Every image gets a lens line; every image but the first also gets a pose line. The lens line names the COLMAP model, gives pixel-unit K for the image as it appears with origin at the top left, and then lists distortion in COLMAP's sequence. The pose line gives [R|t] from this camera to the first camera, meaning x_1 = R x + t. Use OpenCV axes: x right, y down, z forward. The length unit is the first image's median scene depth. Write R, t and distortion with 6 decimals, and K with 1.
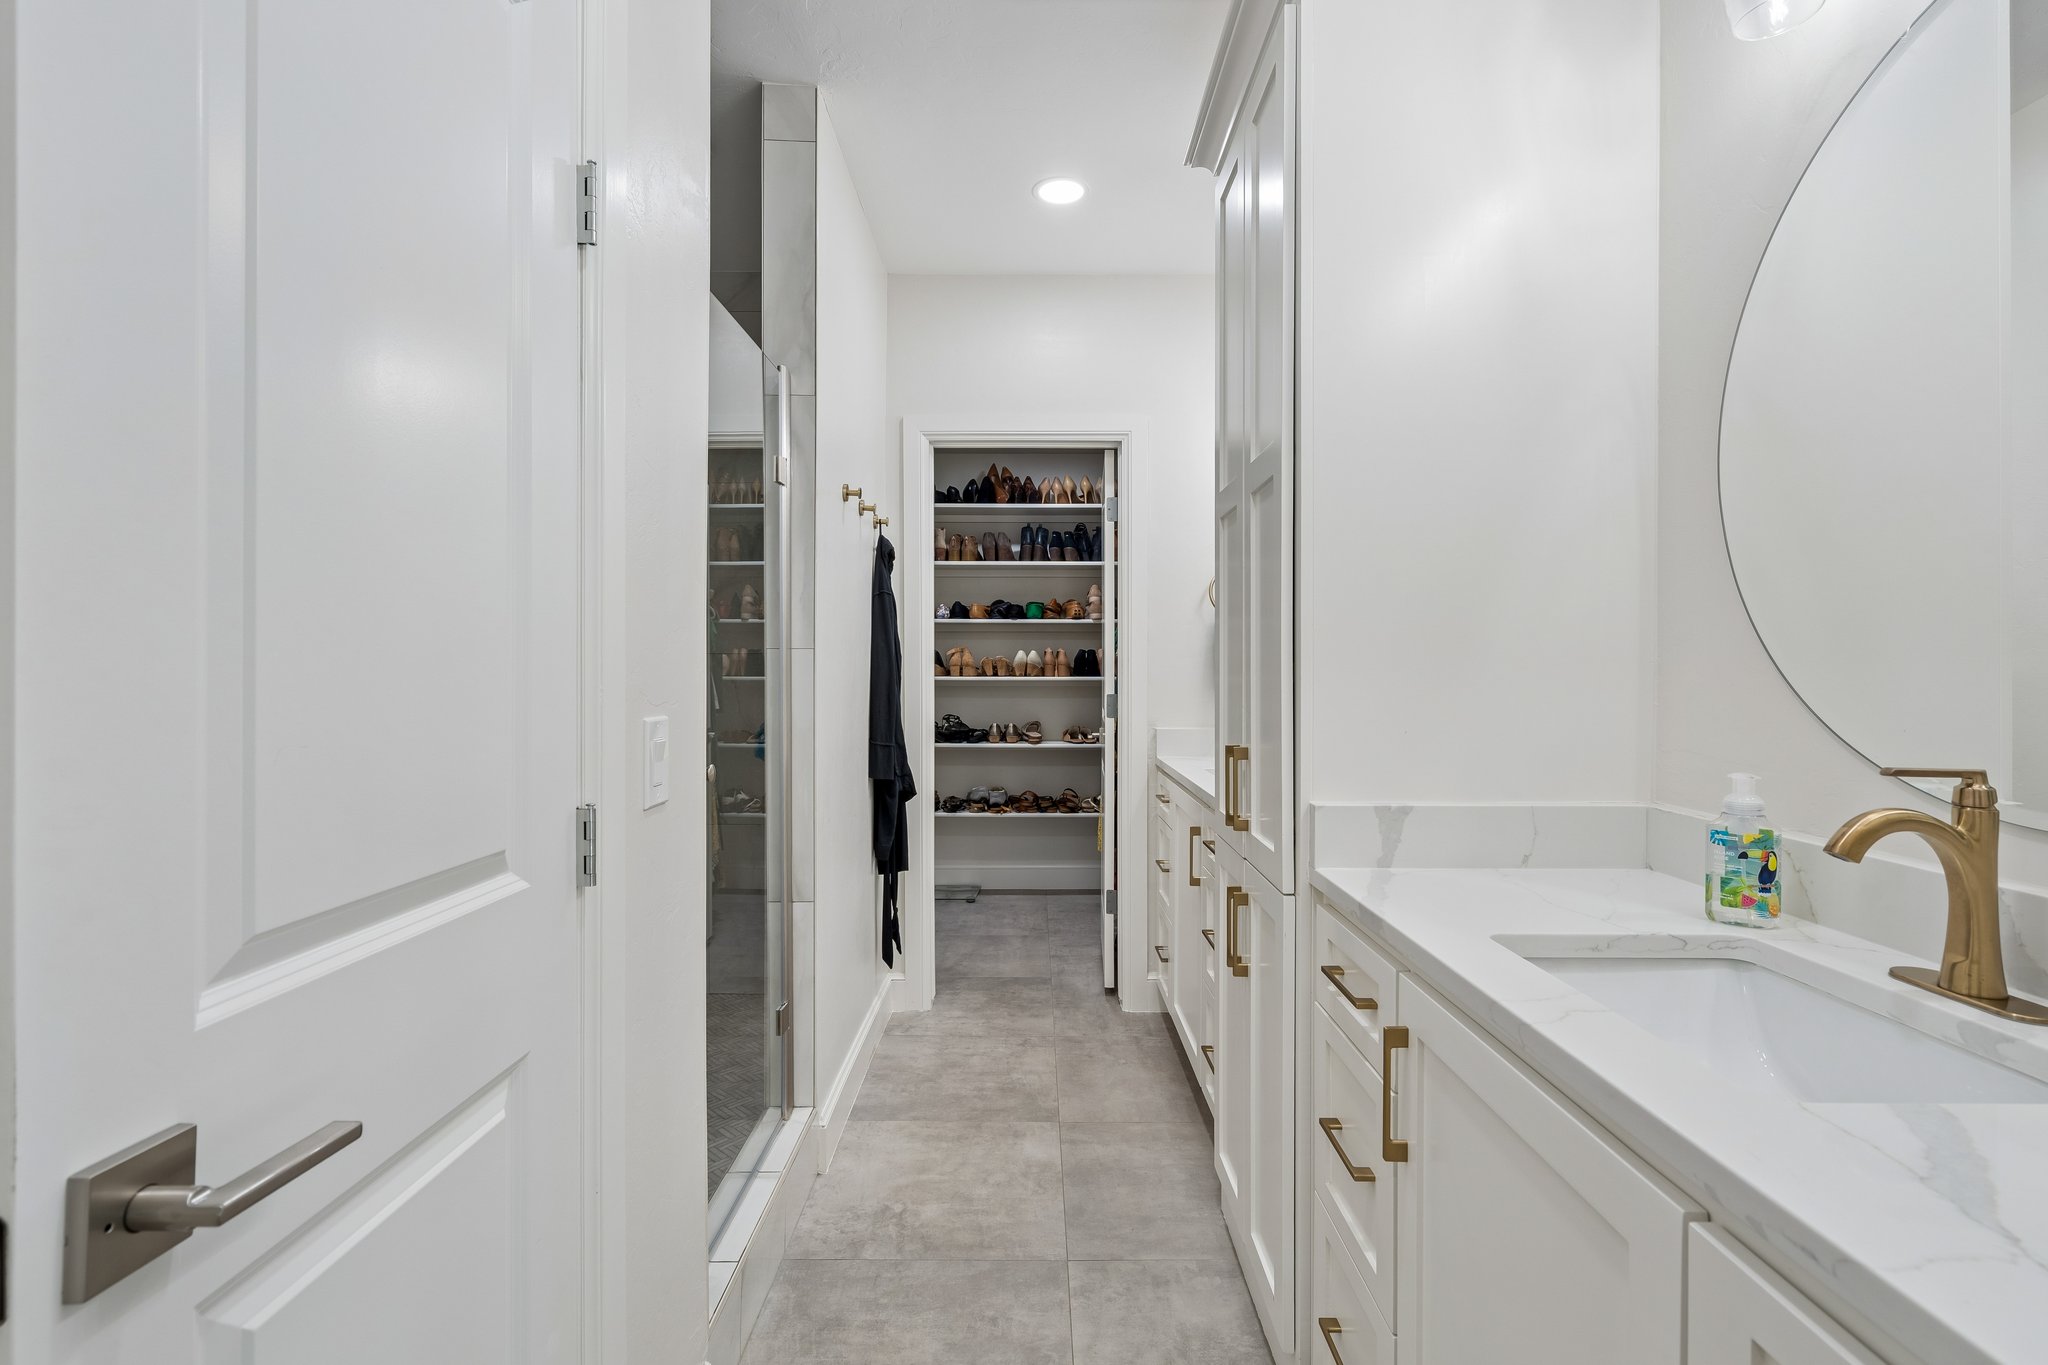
lens RADIAL K [[925.5, 0, 1026.1], [0, 925.5, 670.3], [0, 0, 1]] dist [0.000775, -0.000139]
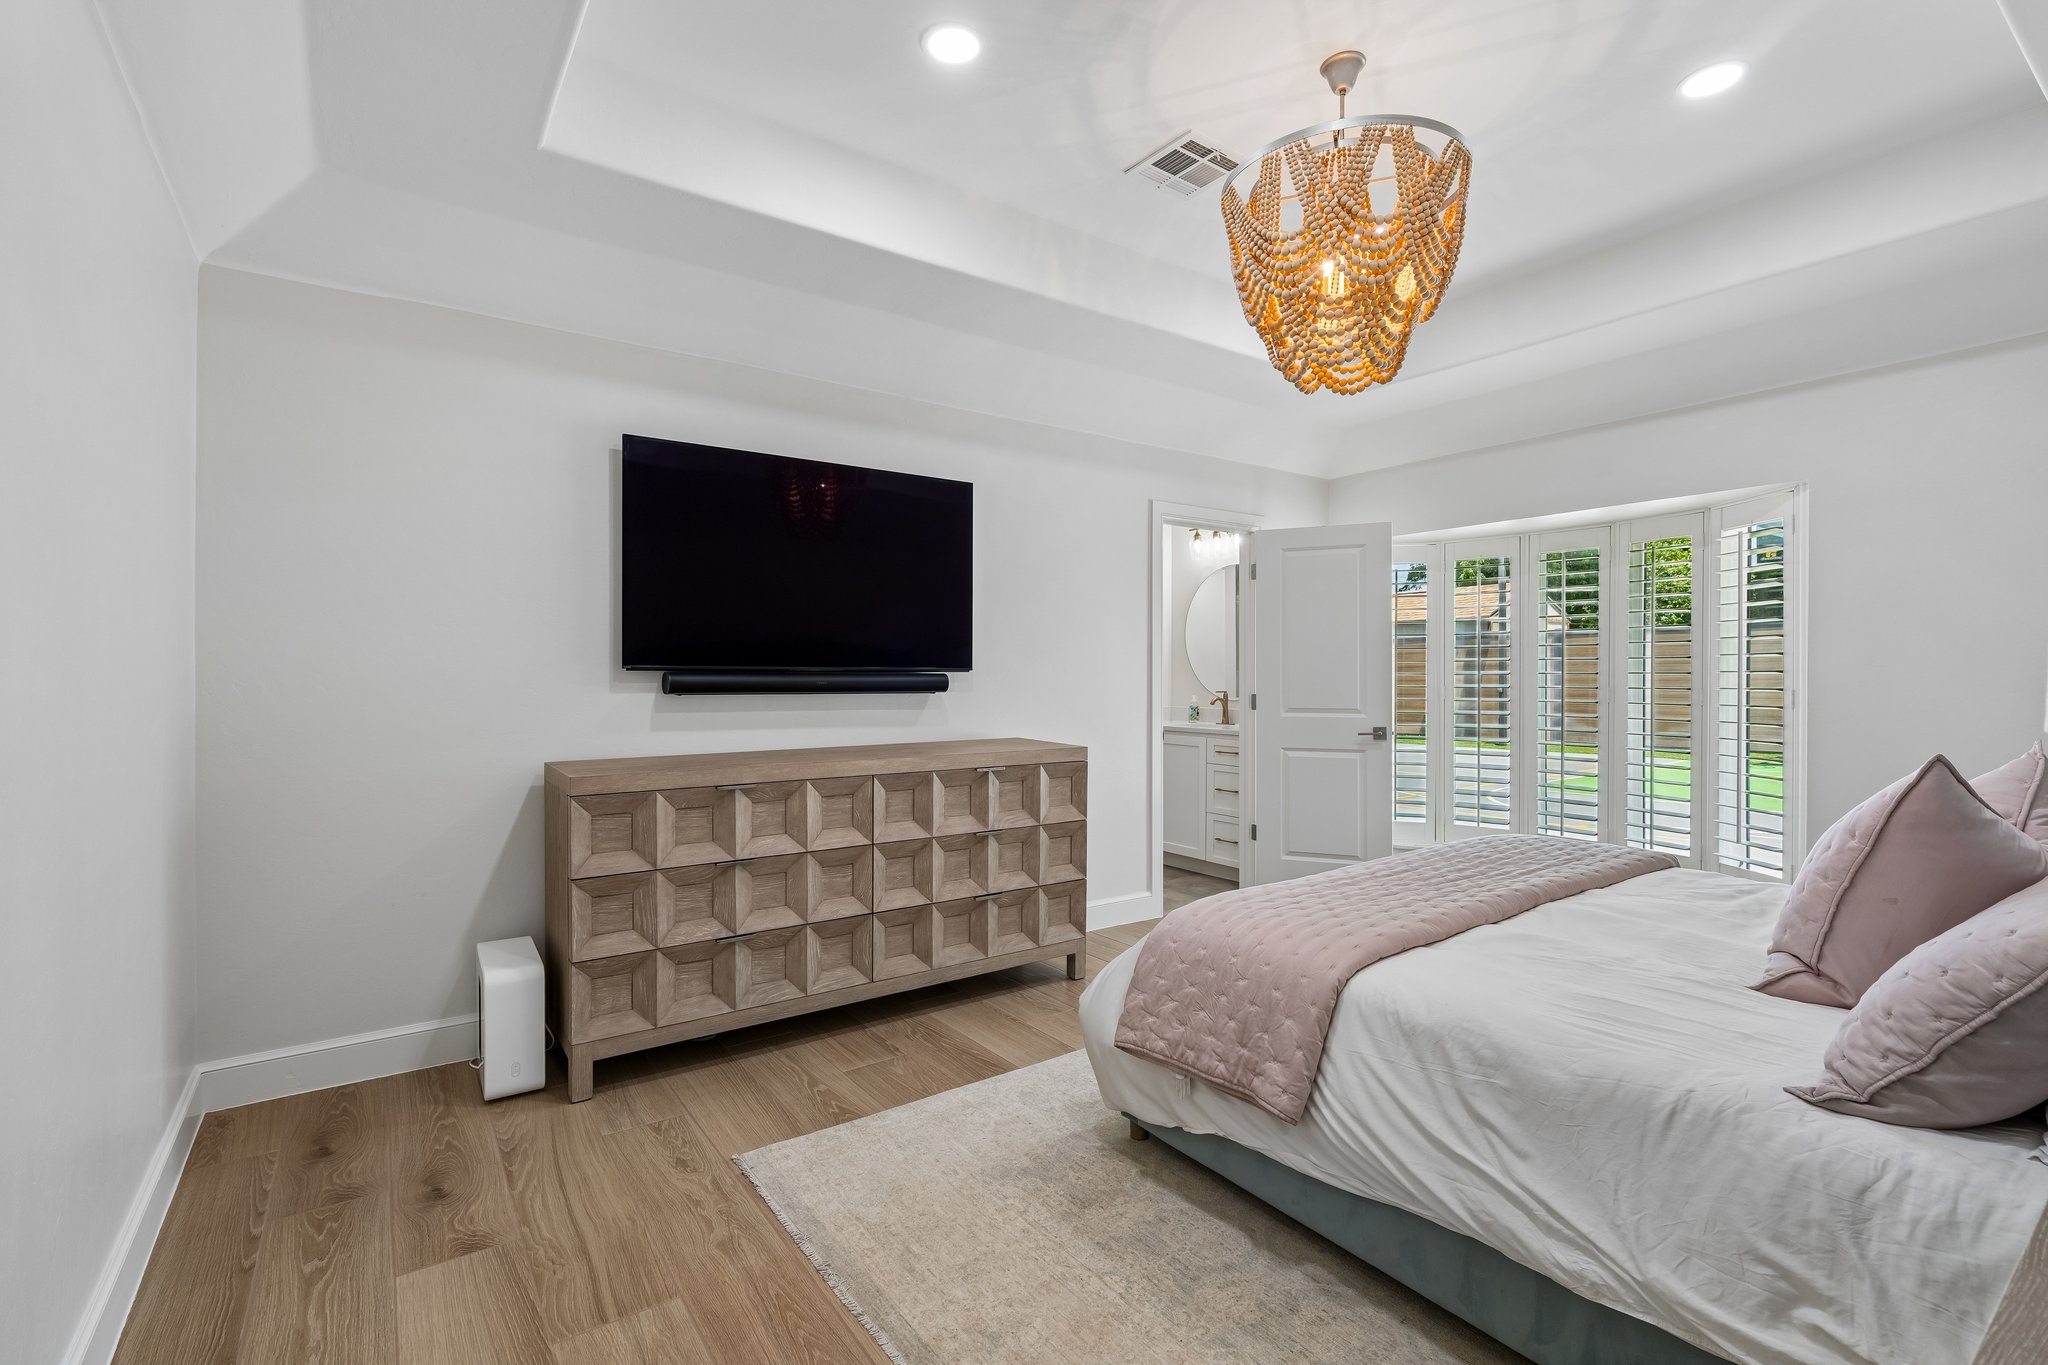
lens RADIAL K [[925.5, 0, 1031.3], [0, 925.5, 671.9], [0, 0, 1]] dist [0.000775, -0.000139]
pose [[0.812355, -0.001825, 0.583161, -3.815904], [0.000886, 0.999998, 0.001896, -0.041409], [-0.583163, -0.001024, 0.812355, -3.431103]]
